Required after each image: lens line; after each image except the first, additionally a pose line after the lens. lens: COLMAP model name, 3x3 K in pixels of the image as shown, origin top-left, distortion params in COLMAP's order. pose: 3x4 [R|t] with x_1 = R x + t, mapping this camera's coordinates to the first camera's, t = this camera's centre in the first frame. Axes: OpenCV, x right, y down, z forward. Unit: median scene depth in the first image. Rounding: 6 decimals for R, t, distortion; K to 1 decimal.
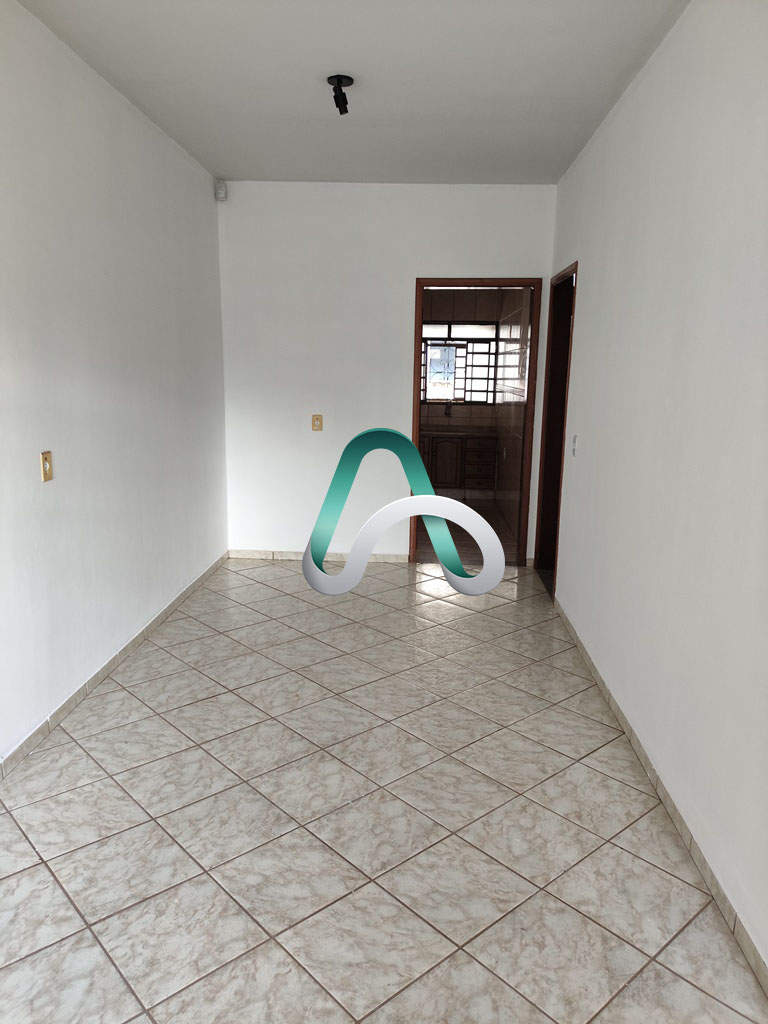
lens RADIAL K [[743.9, 0, 380.9], [0, 743.9, 511.9], [0, 0, 1]] dist [0.037936, -0.057077]
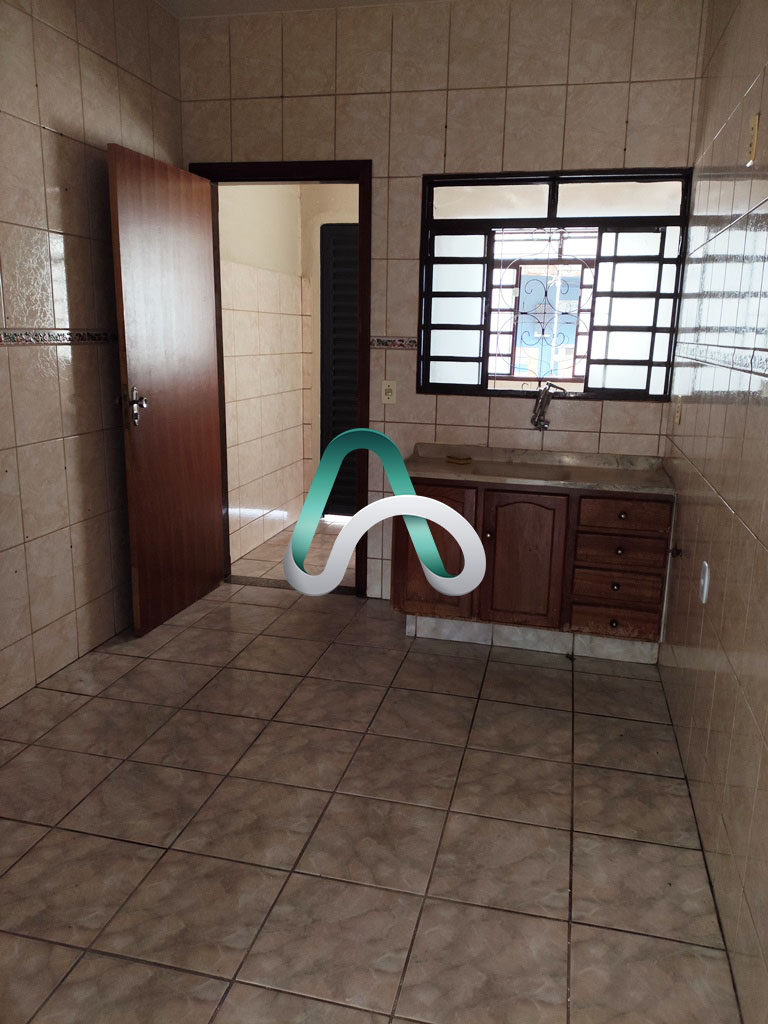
lens RADIAL K [[743.9, 0, 387.7], [0, 743.9, 507.0], [0, 0, 1]] dist [0.037936, -0.057077]
pose [[0.983417, 0.044096, -0.175917, 0.082950], [-0.038408, 0.998627, 0.035608, -0.098389], [0.177246, -0.028261, 0.983761, 0.608689]]
